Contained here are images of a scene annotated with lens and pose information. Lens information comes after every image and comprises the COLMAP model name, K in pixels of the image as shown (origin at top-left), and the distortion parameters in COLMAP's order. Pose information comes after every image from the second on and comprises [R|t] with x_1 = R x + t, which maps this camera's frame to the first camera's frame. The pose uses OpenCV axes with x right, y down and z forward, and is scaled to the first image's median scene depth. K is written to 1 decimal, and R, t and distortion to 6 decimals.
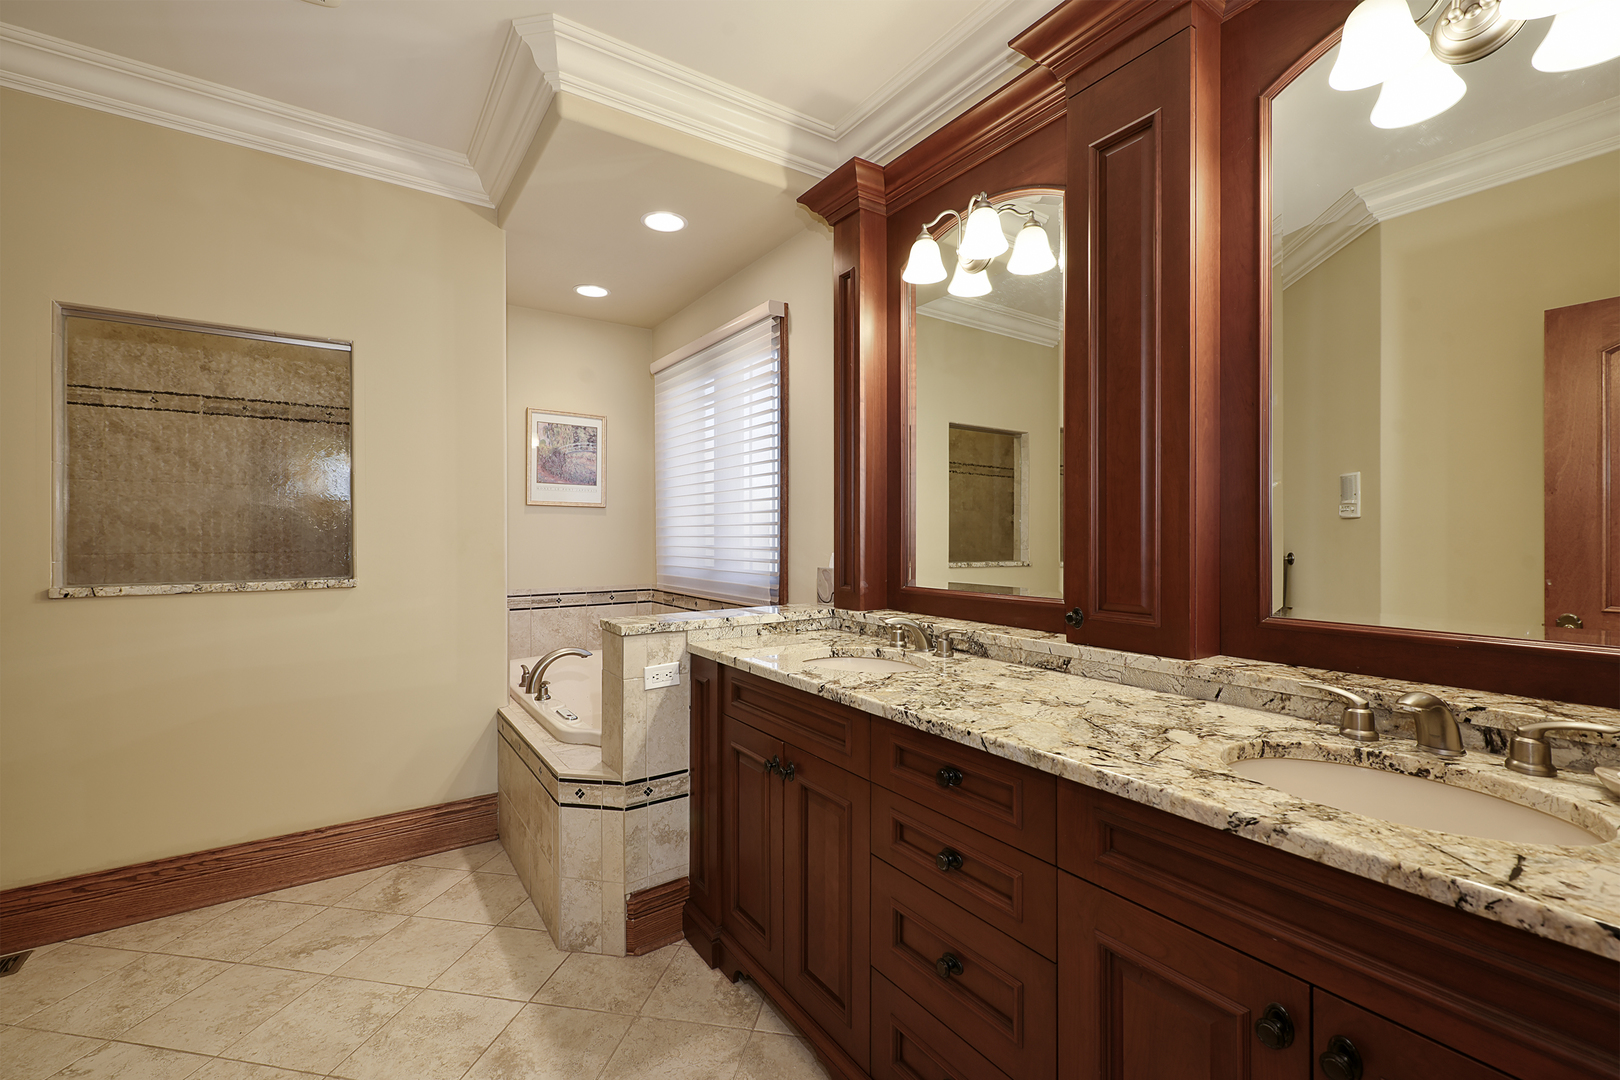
lens RADIAL K [[699.0, 0, 810.0], [0, 699.0, 540.0], [0, 0, 1]] dist [-0.000348, -0.000112]
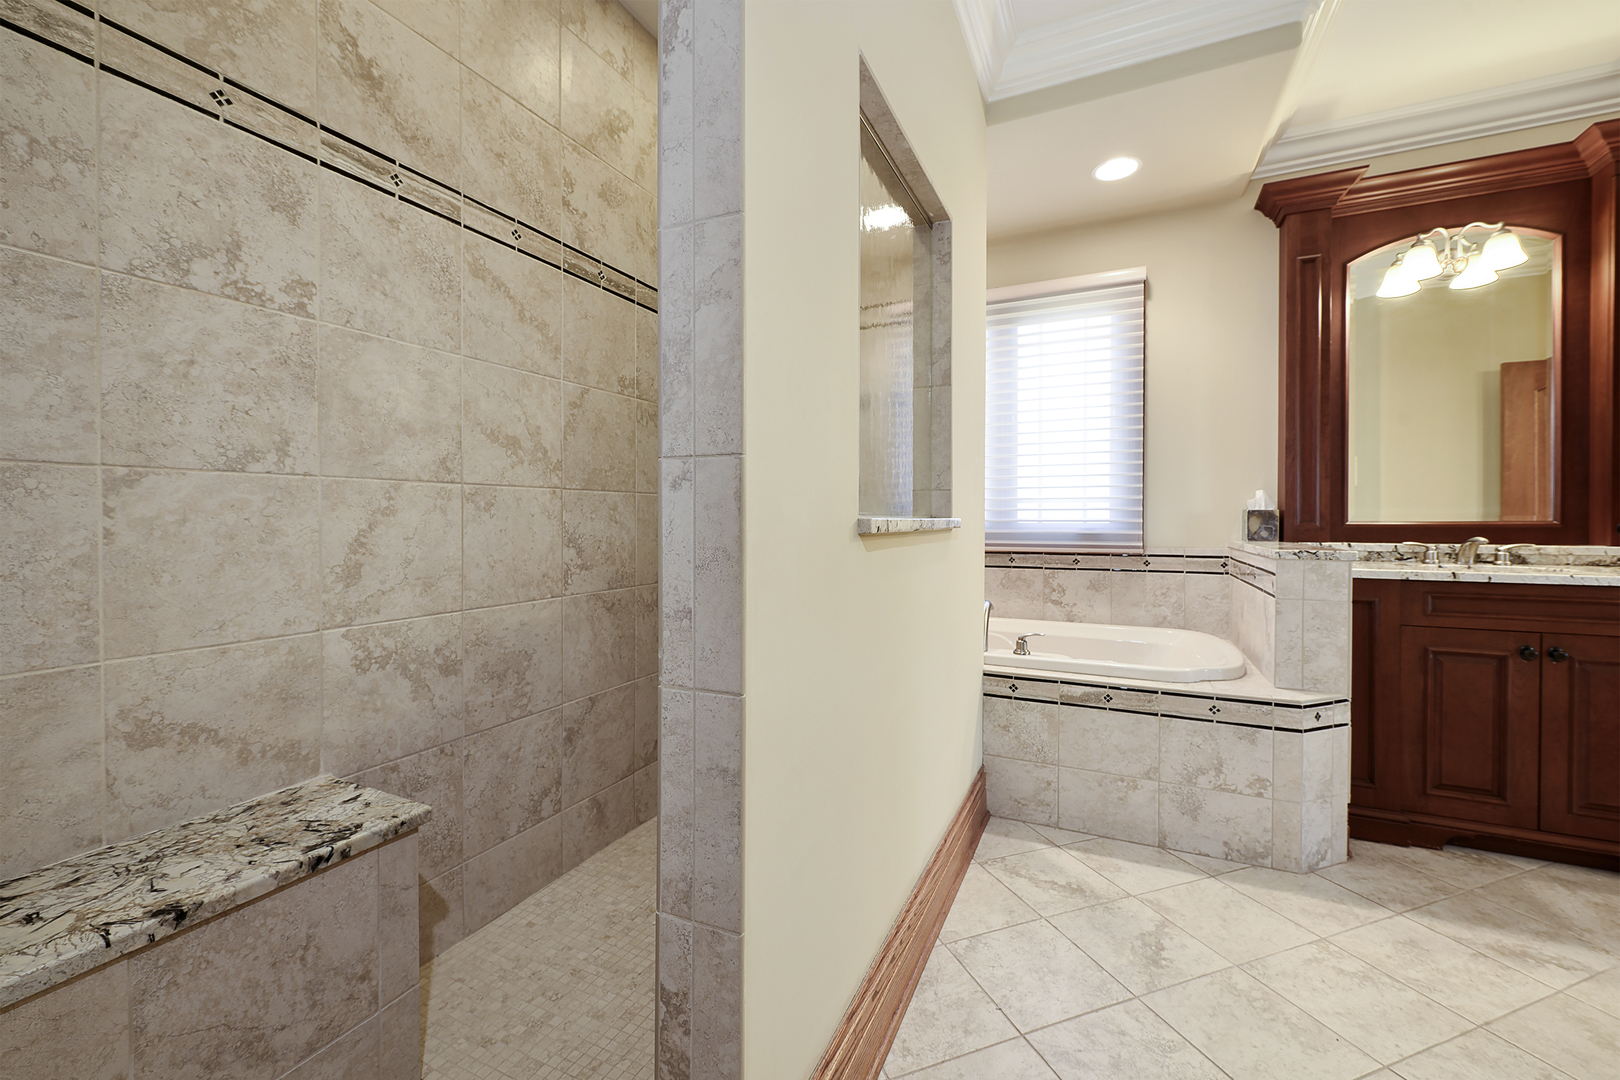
lens RADIAL K [[653.2, 0, 810.0], [0, 653.2, 540.0], [0, 0, 1]] dist [-0.000184, -0.000131]
pose [[0.864595, -0.012833, 0.502306, -1.457053], [0.004922, 0.999842, 0.017073, 0.082670], [-0.502445, -0.012289, 0.864522, 0.549539]]
